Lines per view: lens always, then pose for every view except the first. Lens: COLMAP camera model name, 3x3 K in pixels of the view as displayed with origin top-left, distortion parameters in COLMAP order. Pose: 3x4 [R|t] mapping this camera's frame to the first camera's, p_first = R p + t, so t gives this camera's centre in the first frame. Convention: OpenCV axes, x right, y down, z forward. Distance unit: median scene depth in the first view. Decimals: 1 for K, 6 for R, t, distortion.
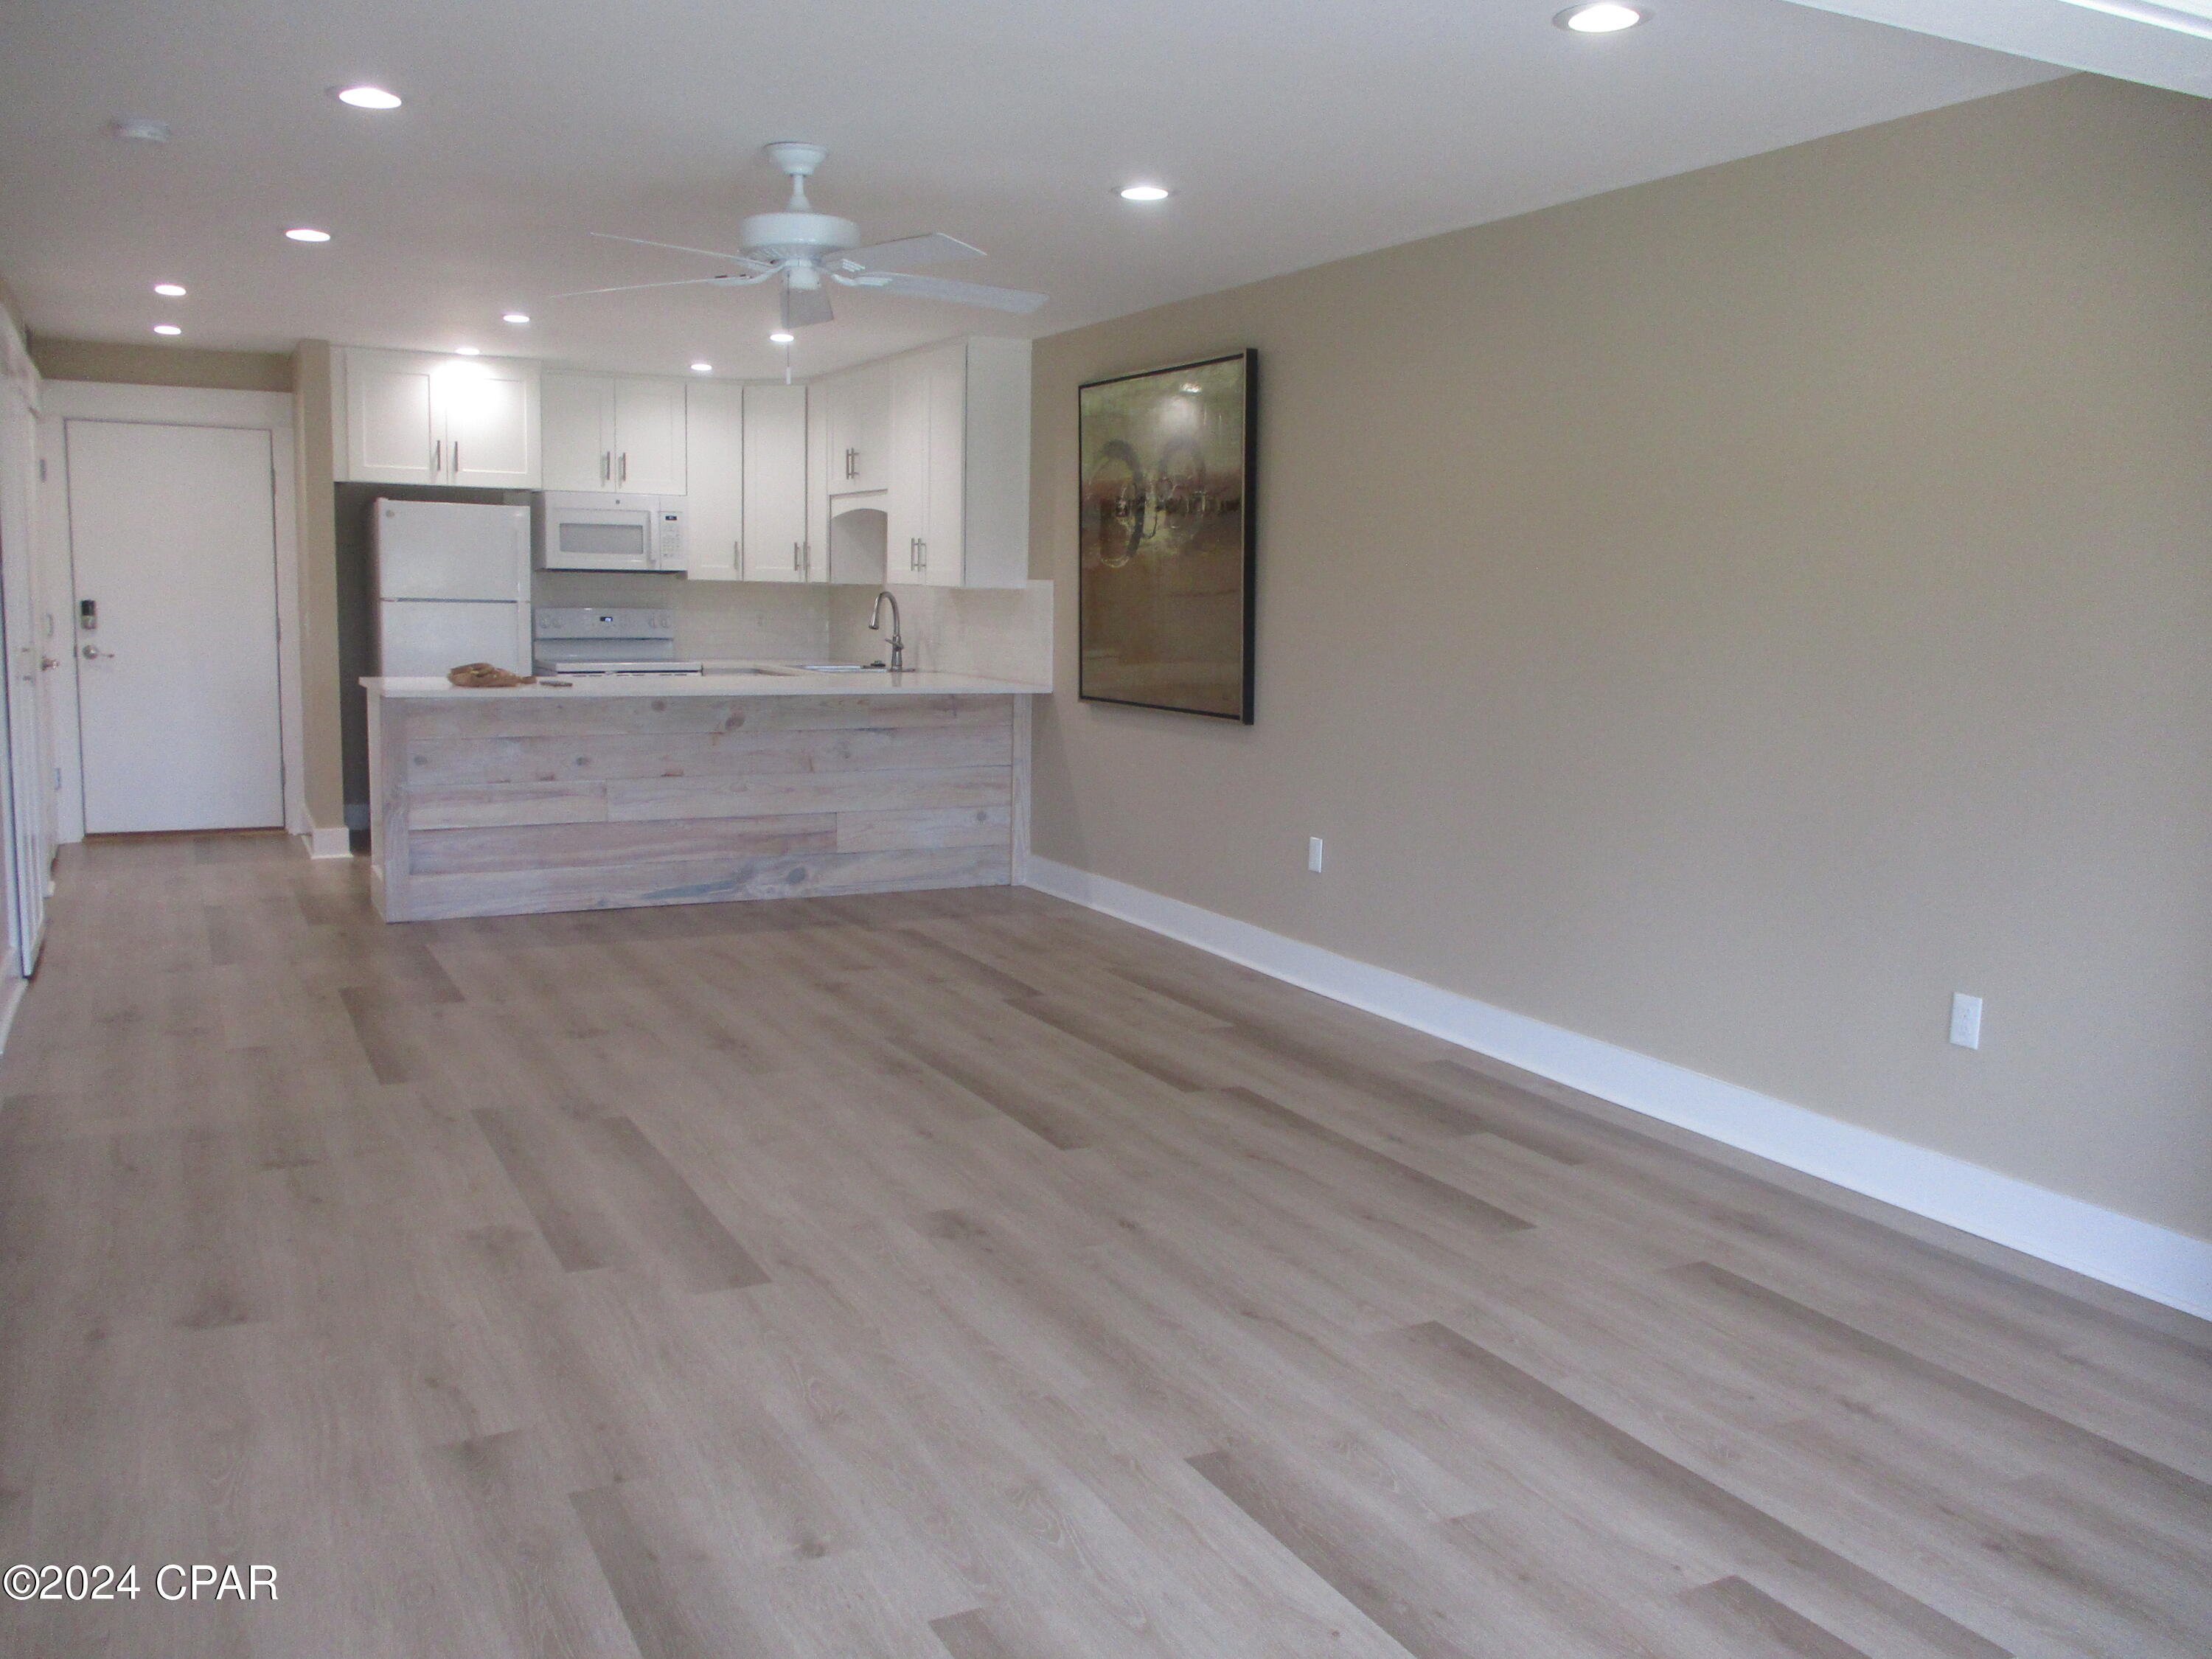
lens RADIAL K [[1852.1, 0, 1106.0], [0, 1852.1, 829.5], [0, 0, 1]] dist [-0.006017, 0.005934]
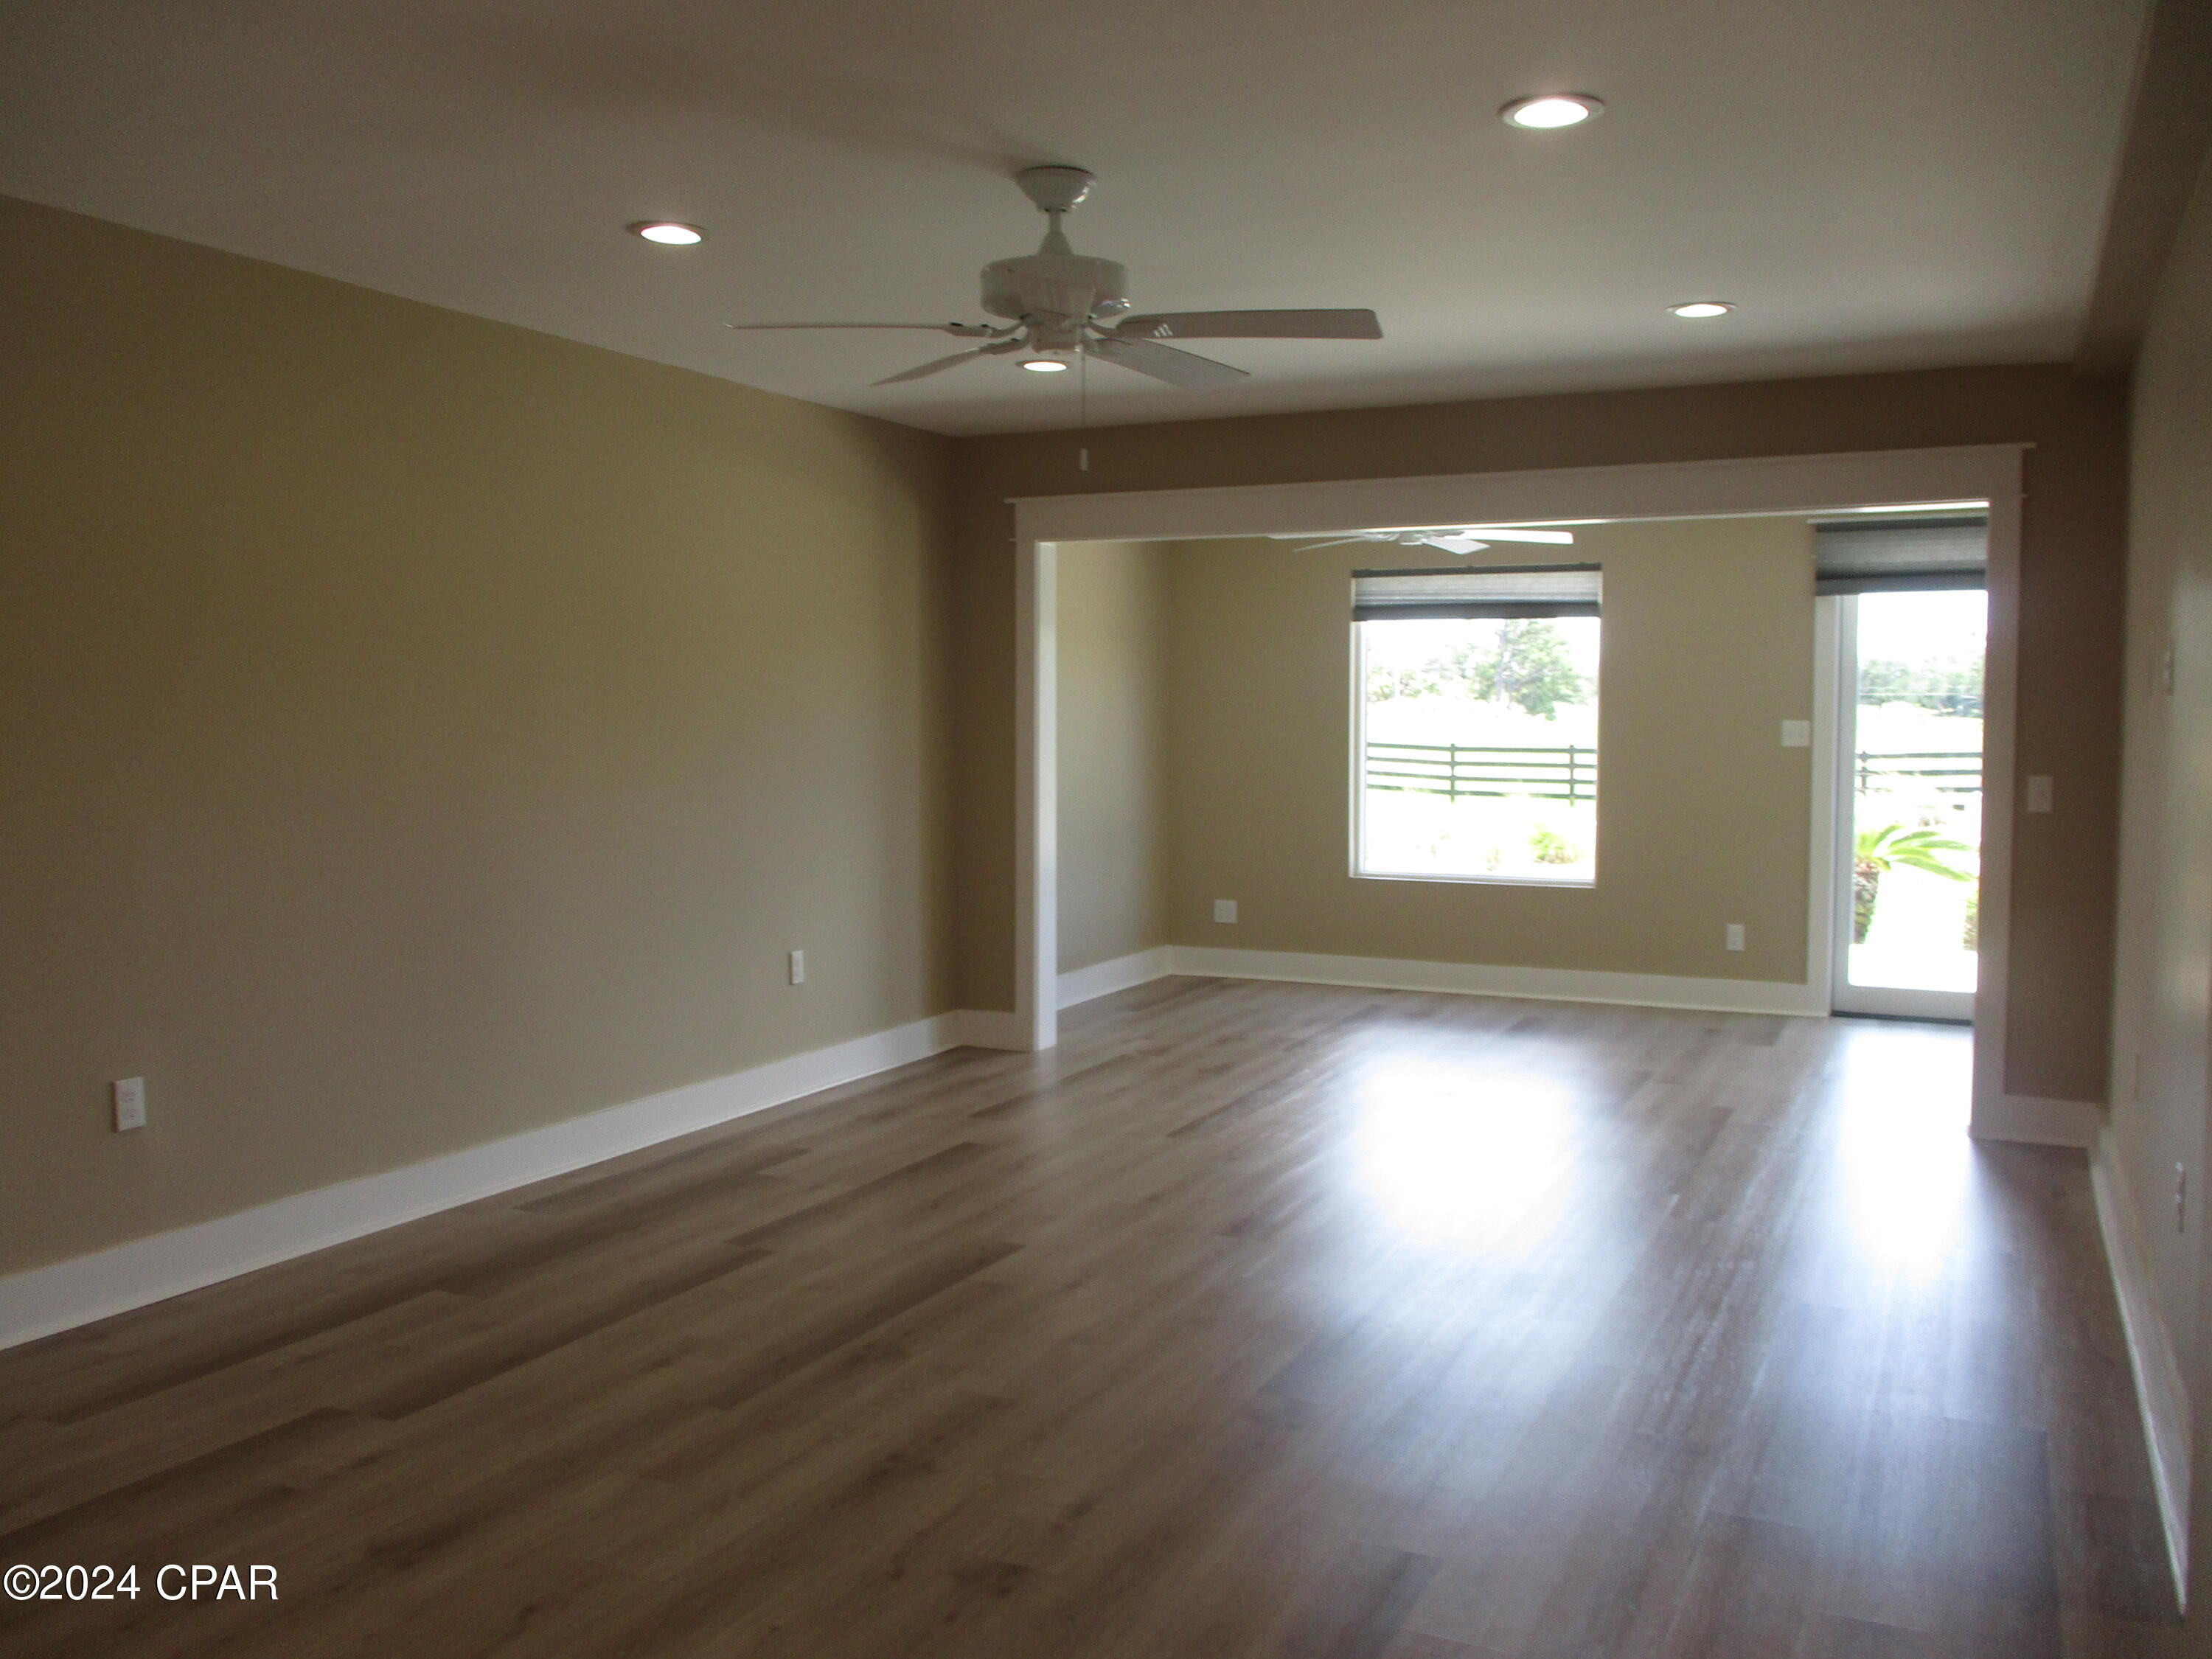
lens RADIAL K [[1852.1, 0, 1106.0], [0, 1852.1, 829.5], [0, 0, 1]] dist [-0.006017, 0.005934]
pose [[-0.597150, -0.074073, 0.798702, -0.617453], [0.092503, 0.982724, 0.160300, -0.156988], [-0.796778, 0.169606, -0.579982, 1.090923]]
